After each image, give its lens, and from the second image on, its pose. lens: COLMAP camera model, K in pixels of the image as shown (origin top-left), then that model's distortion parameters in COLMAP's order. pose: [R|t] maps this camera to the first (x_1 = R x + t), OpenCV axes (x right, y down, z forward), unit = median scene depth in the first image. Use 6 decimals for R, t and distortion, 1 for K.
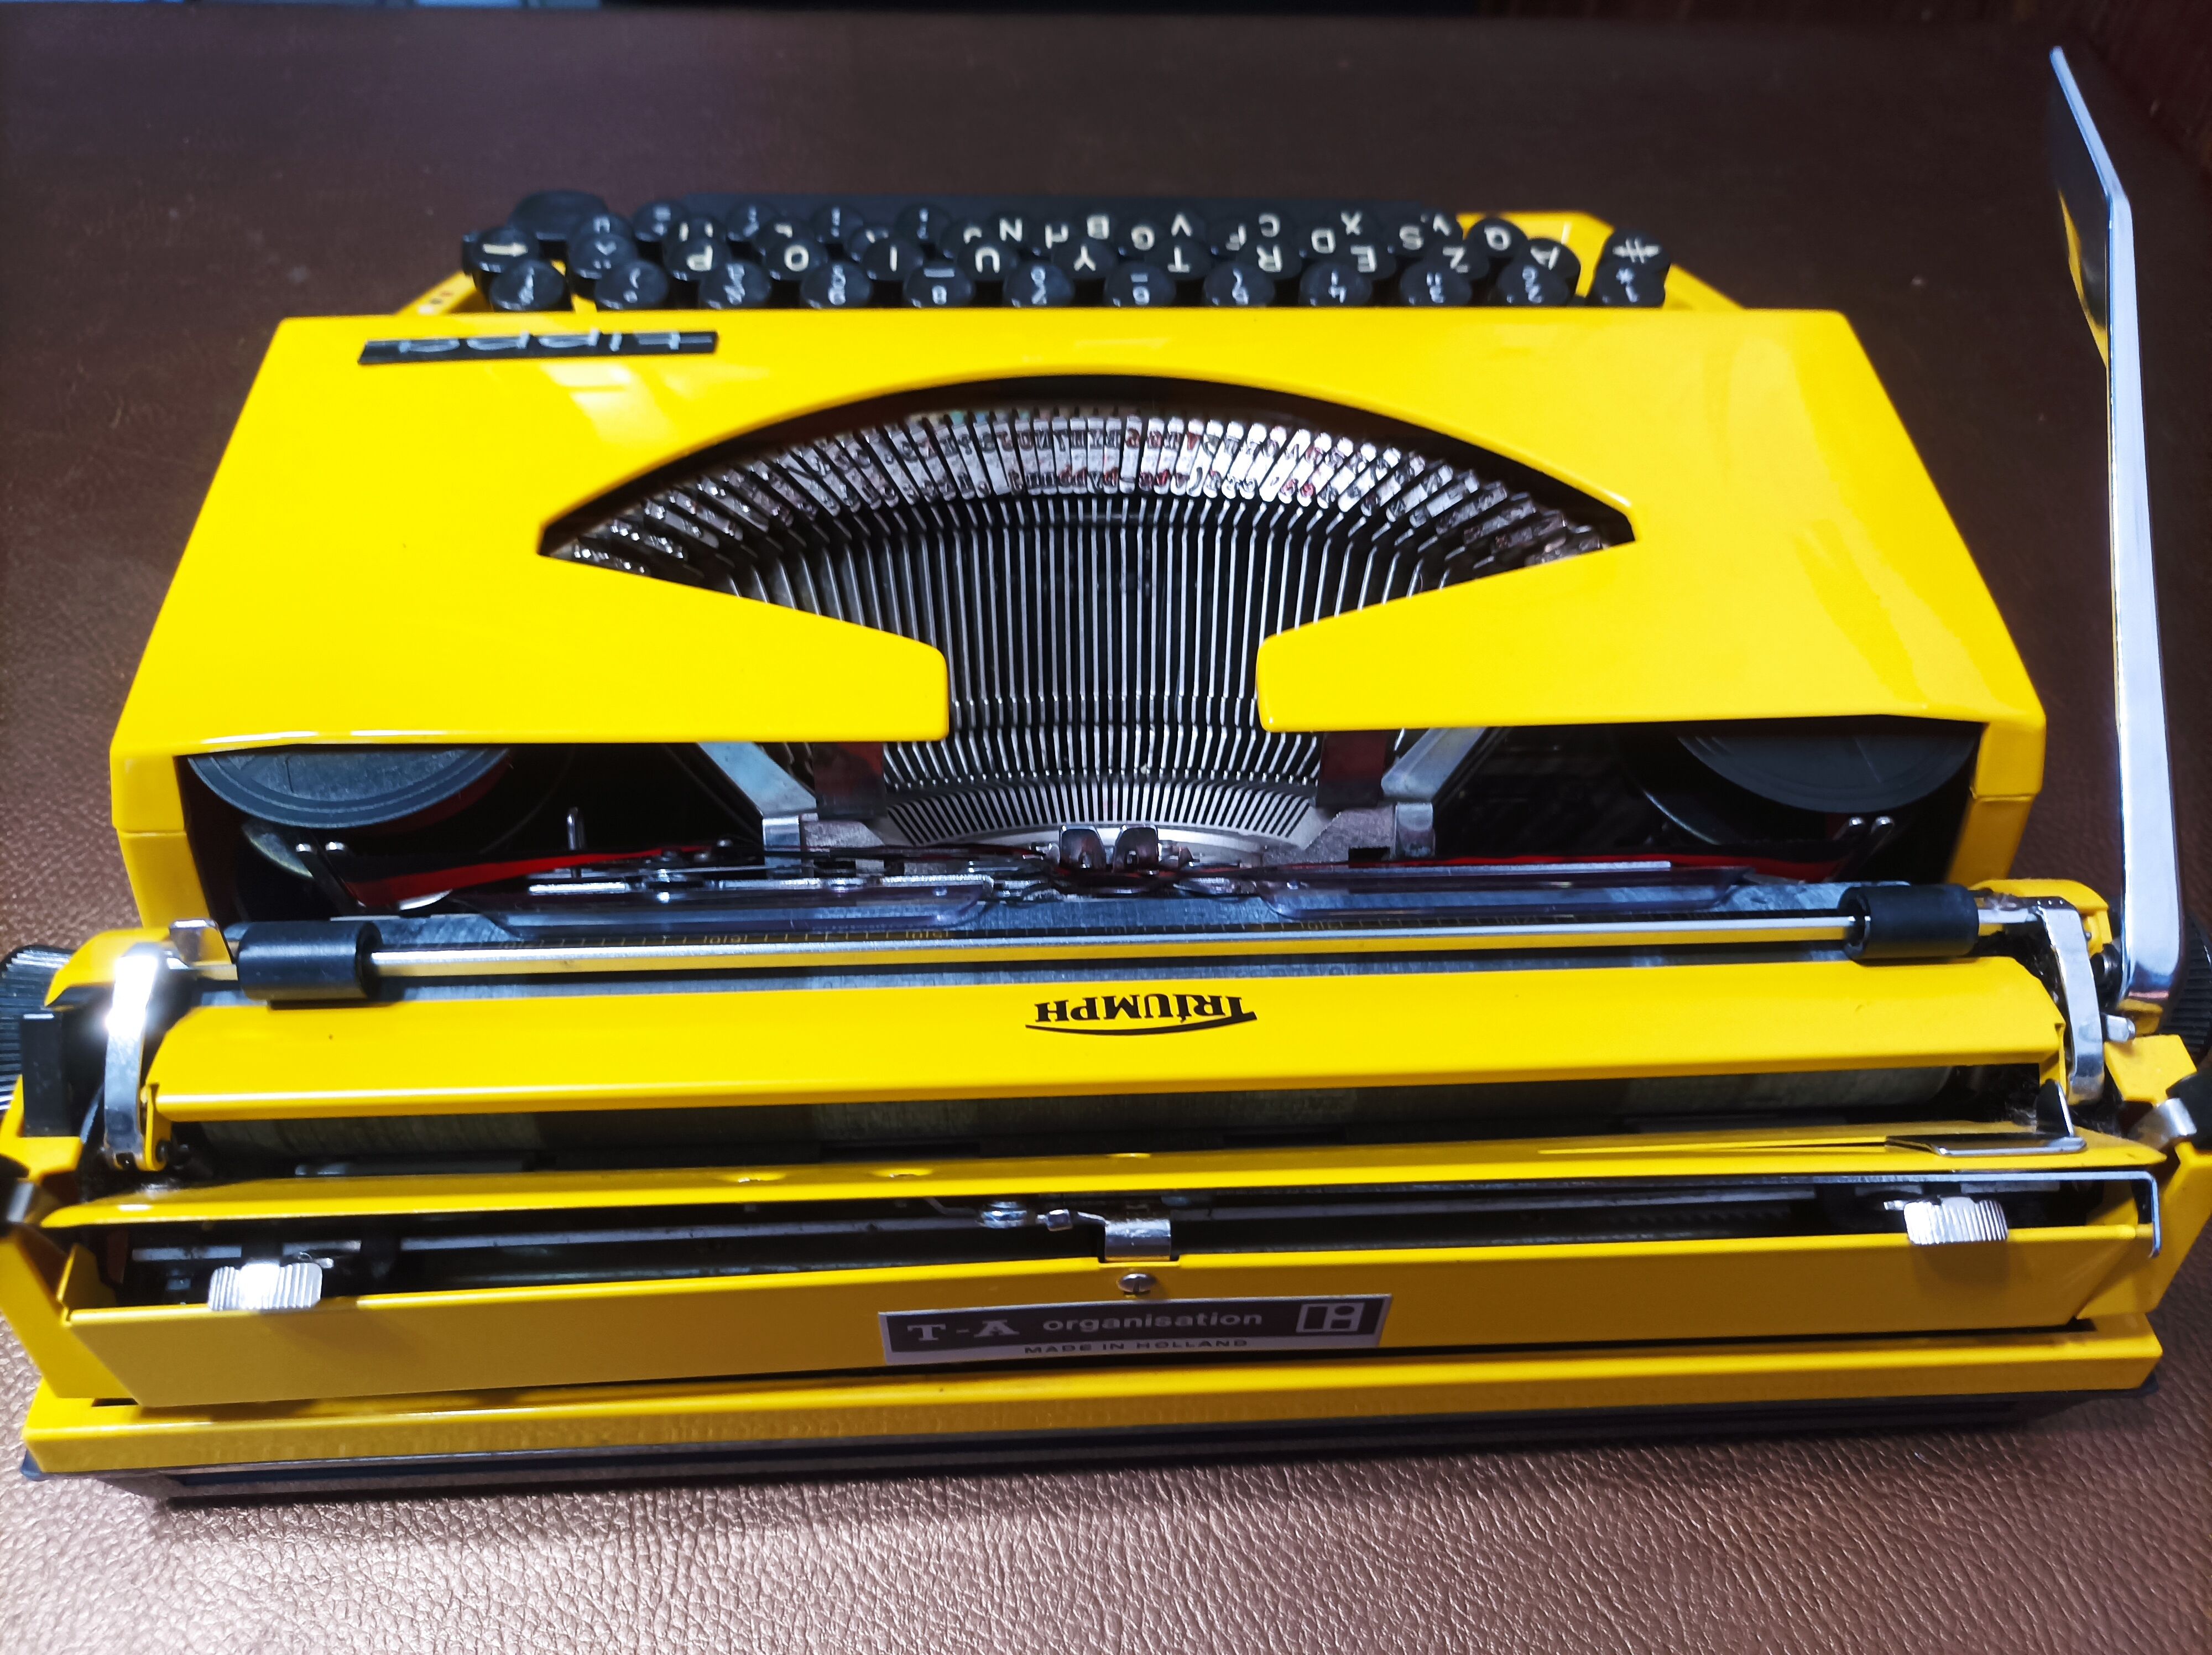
lens RADIAL K [[1548.1, 0, 1106.0], [0, 1548.1, 827.5], [0, 0, 1]] dist [0.018139, -0.000491]
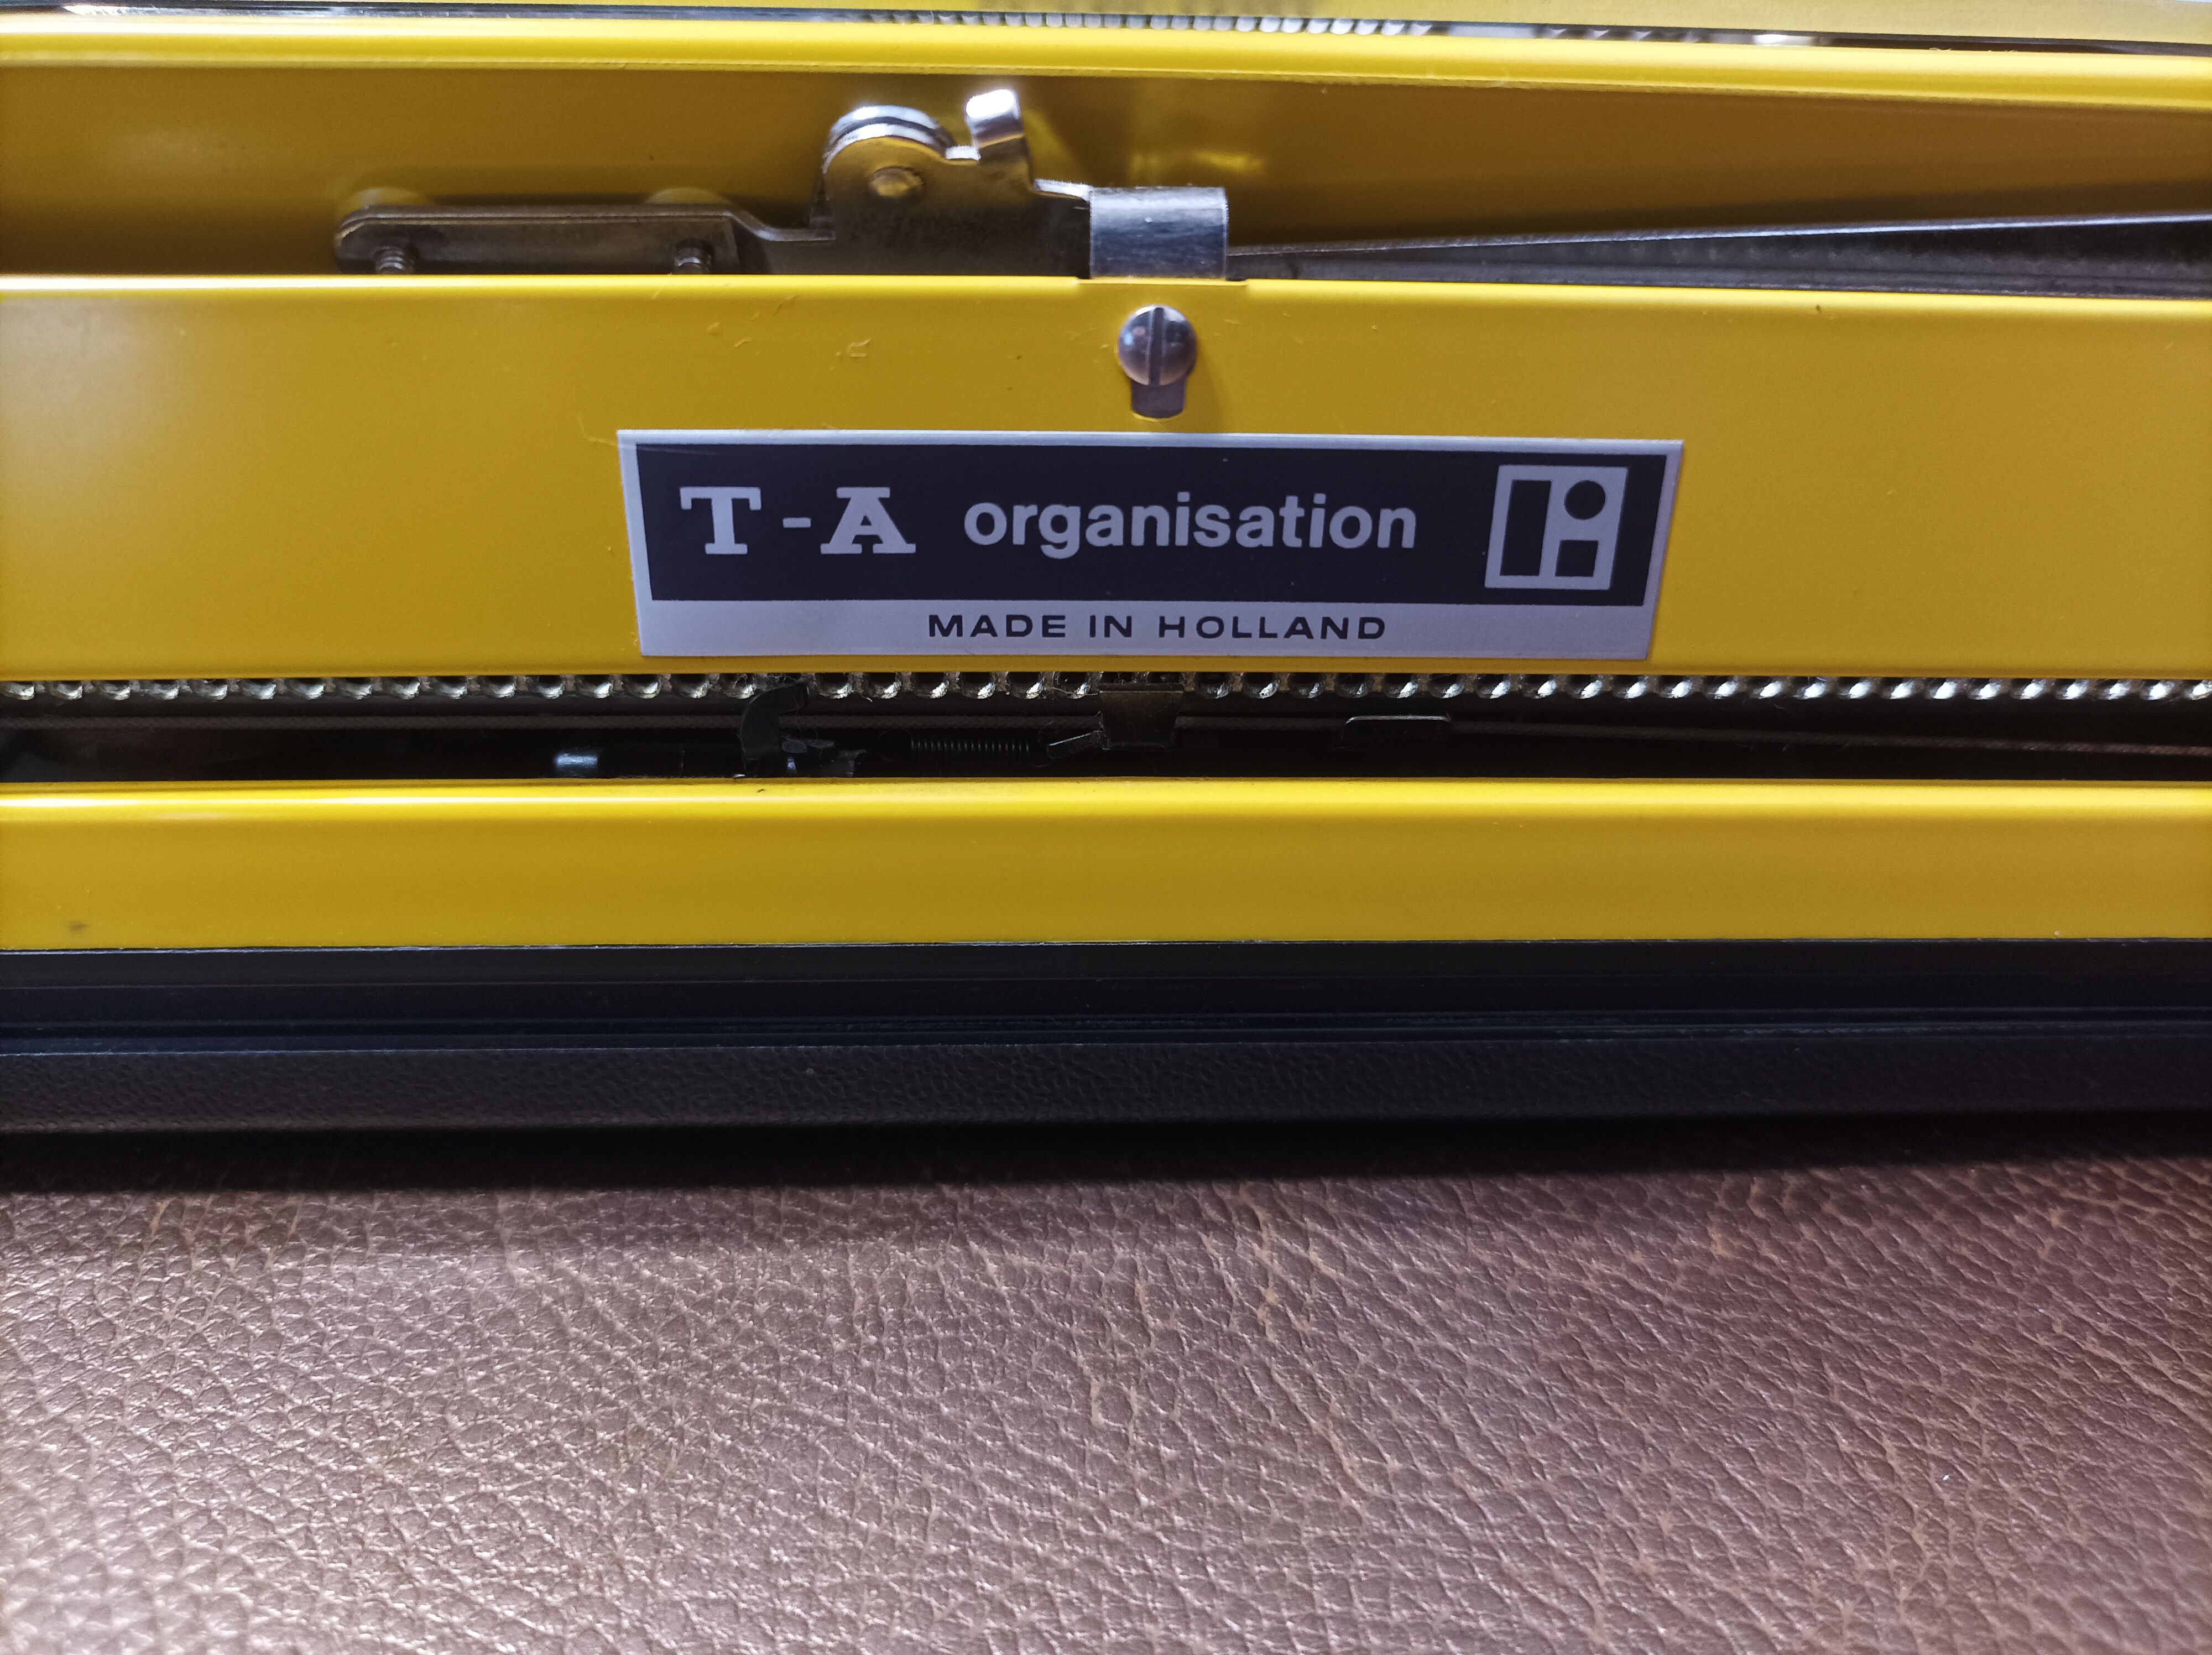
lens RADIAL K [[1653.5, 0, 1106.0], [0, 1653.5, 827.5], [0, 0, 1]] dist [-0.006758, -0.002590]
pose [[0.999935, -0.000140, -0.011432, 0.008174], [-0.003592, 0.945468, -0.325695, 0.499997], [0.010854, 0.325715, 0.945406, 0.469888]]
